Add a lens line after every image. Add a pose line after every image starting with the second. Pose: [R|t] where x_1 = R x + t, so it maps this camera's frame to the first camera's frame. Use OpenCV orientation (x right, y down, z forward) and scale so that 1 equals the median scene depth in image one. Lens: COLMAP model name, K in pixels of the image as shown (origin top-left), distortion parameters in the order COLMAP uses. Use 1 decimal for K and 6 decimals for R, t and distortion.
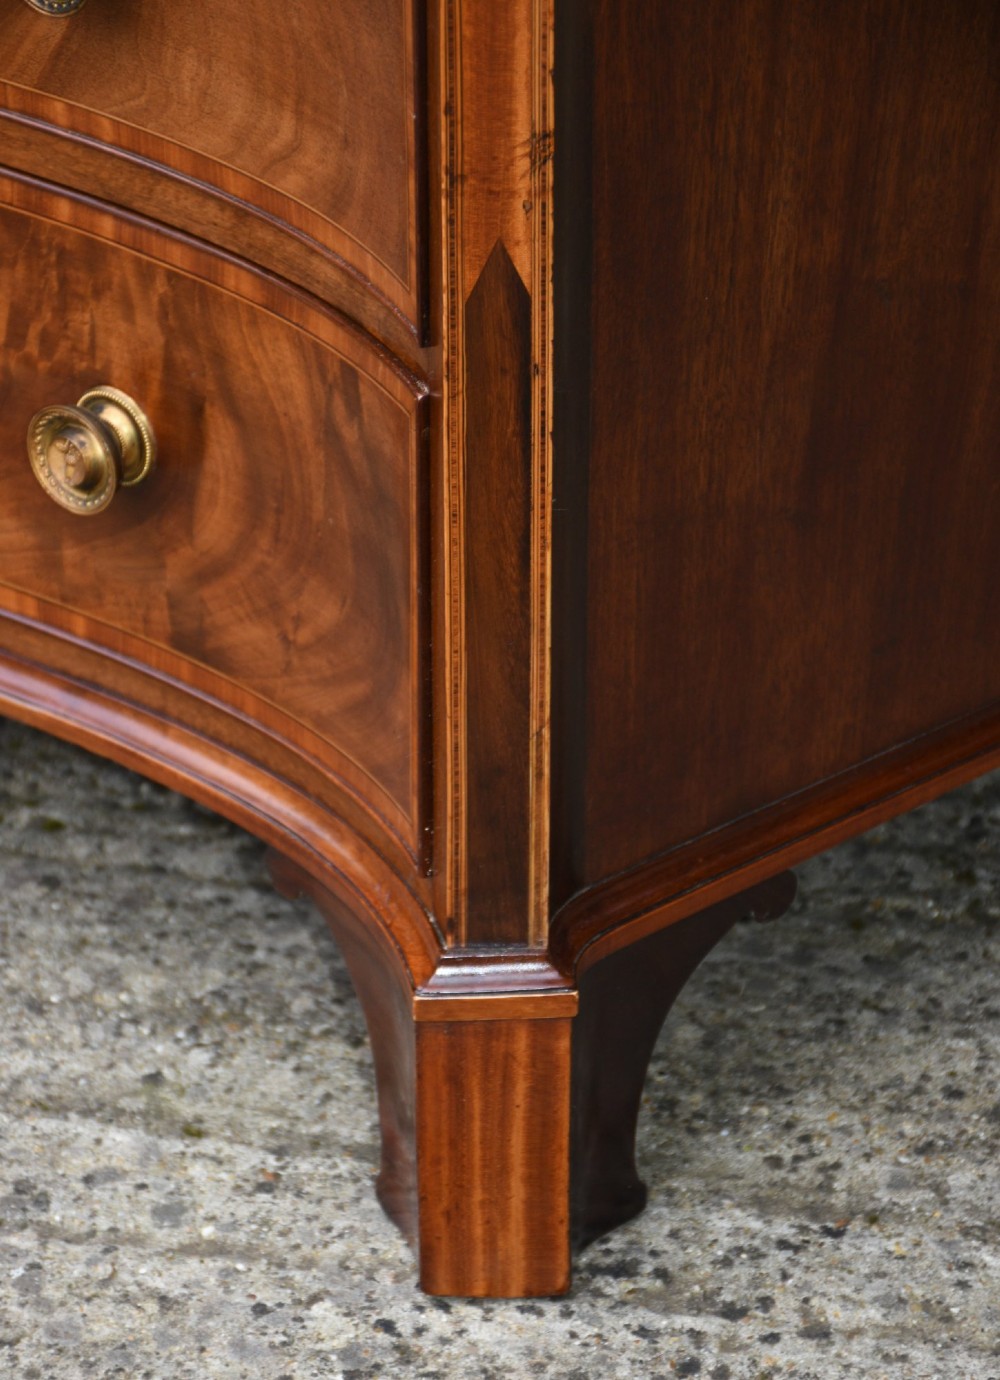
lens RADIAL K [[4989.0, 0, 500.6], [0, 4989.0, 692.5], [0, 0, 1]] dist [0.181013, 0.000000]
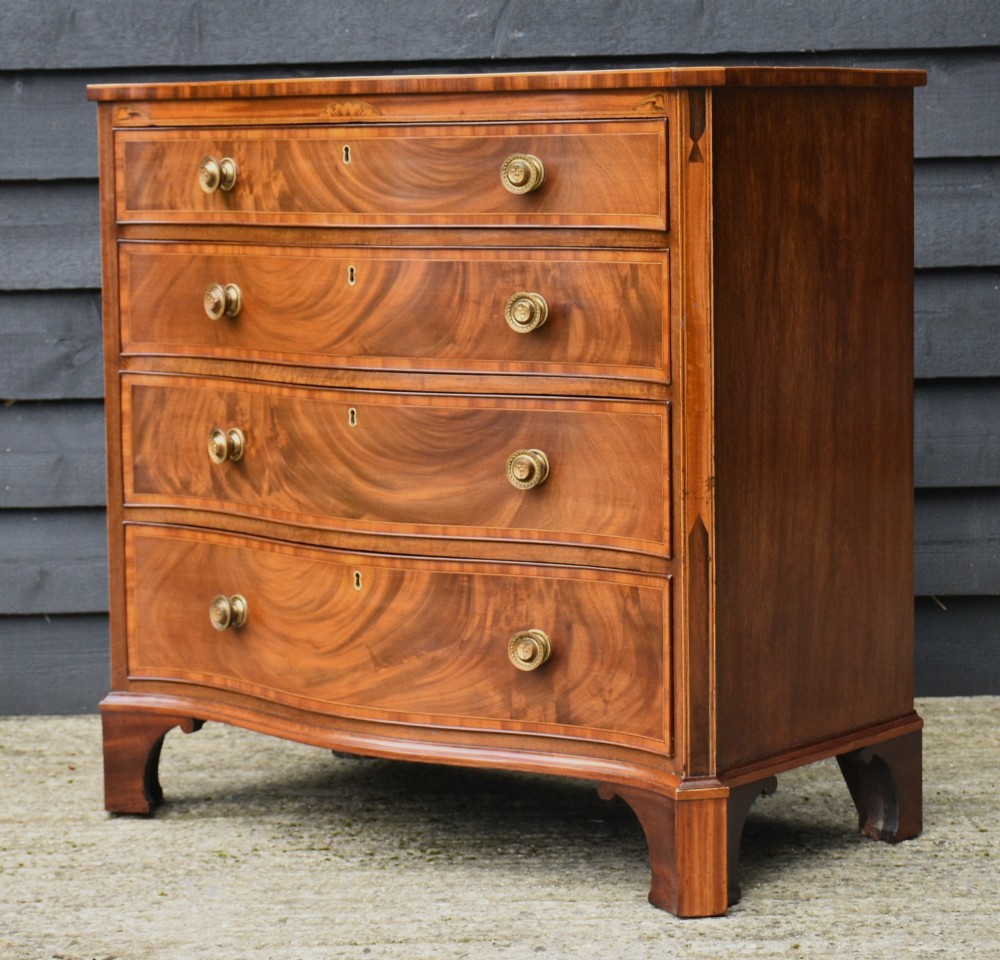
lens RADIAL K [[3032.3, 0, 496.7], [0, 3032.3, 473.8], [0, 0, 1]] dist [-0.099577, 0.000000]
pose [[0.982385, -0.039028, 0.182746, -0.442592], [0.111240, 0.907930, -0.404091, 0.603690], [-0.150150, 0.417302, 0.896278, -0.674342]]
